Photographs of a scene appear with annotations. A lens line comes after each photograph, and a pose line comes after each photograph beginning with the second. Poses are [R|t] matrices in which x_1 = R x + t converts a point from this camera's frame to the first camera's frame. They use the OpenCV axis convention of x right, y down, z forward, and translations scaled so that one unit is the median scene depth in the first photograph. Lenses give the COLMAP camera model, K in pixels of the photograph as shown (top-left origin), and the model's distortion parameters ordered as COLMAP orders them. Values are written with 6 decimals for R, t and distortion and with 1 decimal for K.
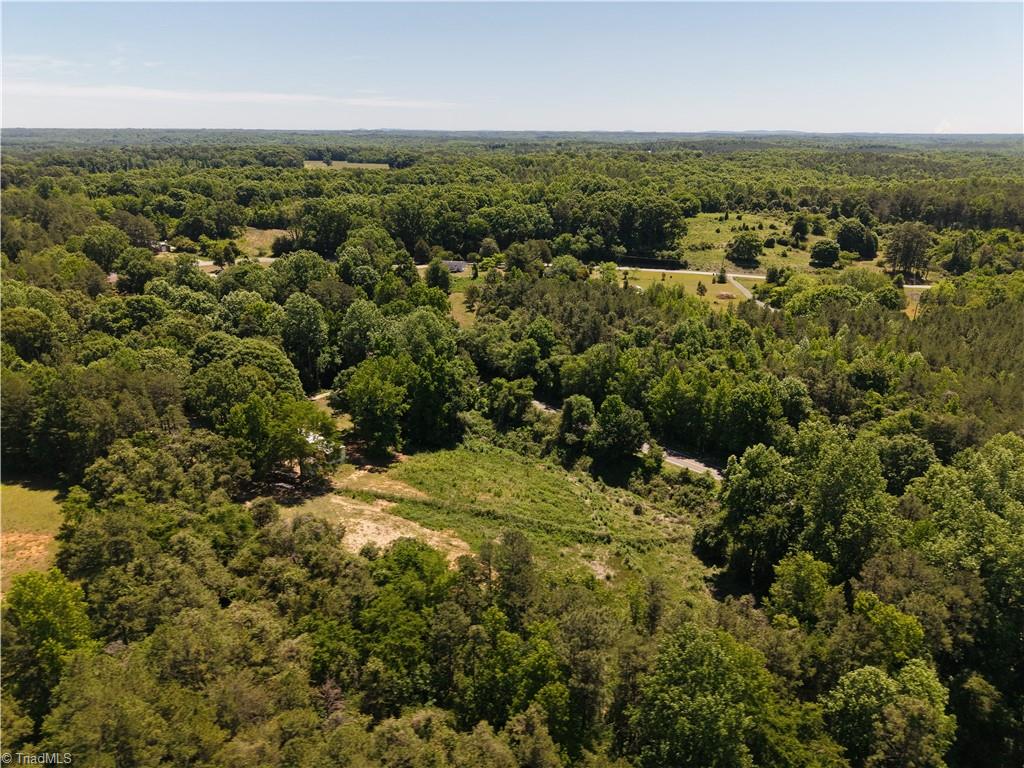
lens RADIAL K [[680.9, 0, 512.0], [0, 680.9, 388.9], [0, 0, 1]] dist [0.025038, -0.024770]
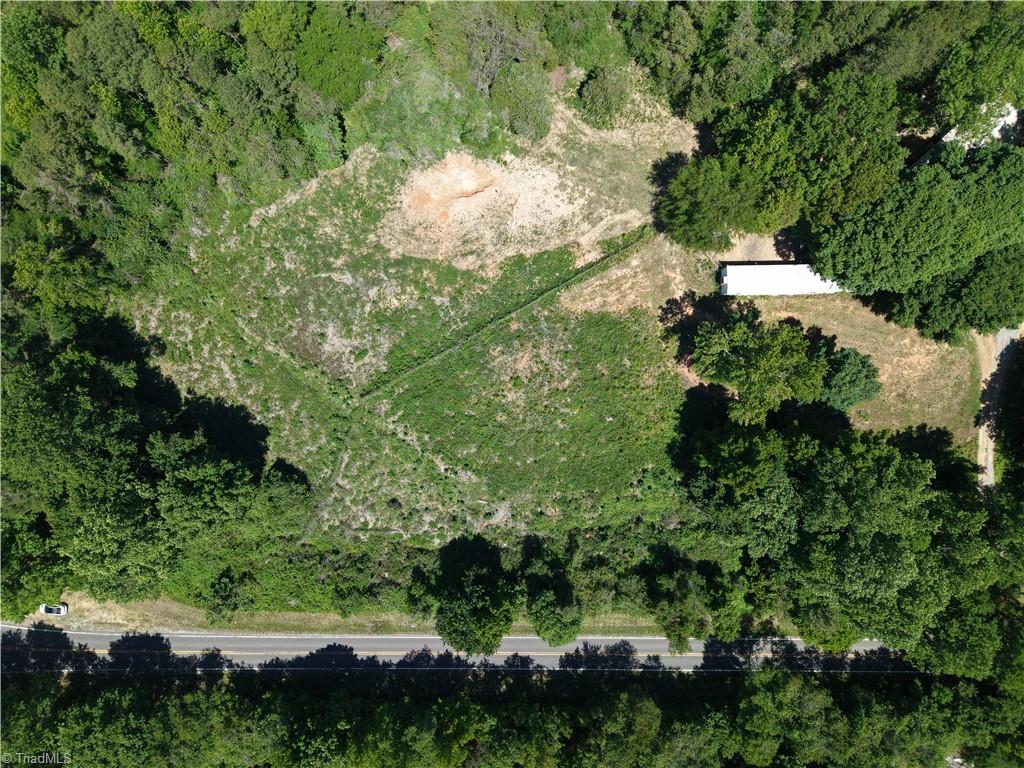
lens RADIAL K [[680.9, 0, 516.5], [0, 680.9, 383.6], [0, 0, 1]] dist [0.025038, -0.024770]
pose [[-0.757538, 0.652679, -0.012077, -0.007847], [-0.242393, -0.264061, 0.933551, -0.476072], [0.606120, 0.710128, 0.358241, 0.583042]]
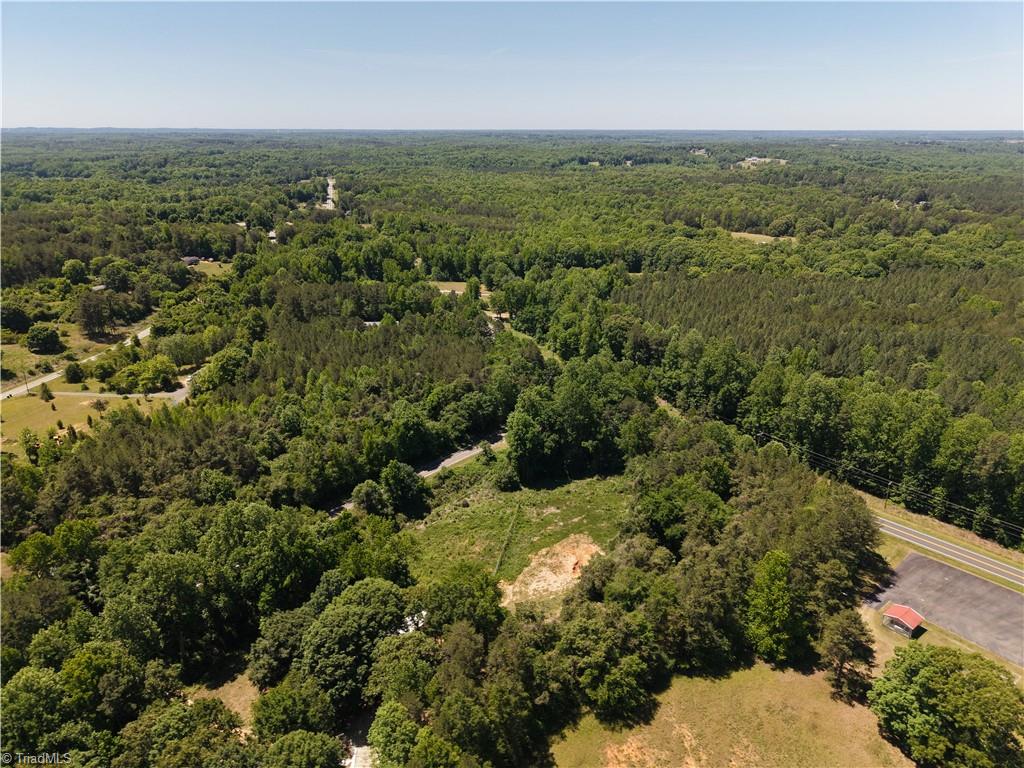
lens RADIAL K [[680.9, 0, 516.7], [0, 680.9, 376.2], [0, 0, 1]] dist [0.025038, -0.024770]
pose [[-0.046808, -0.343652, 0.937930, -0.966688], [0.350906, 0.873459, 0.337542, -0.459777], [-0.935240, 0.344925, 0.079705, 0.561682]]
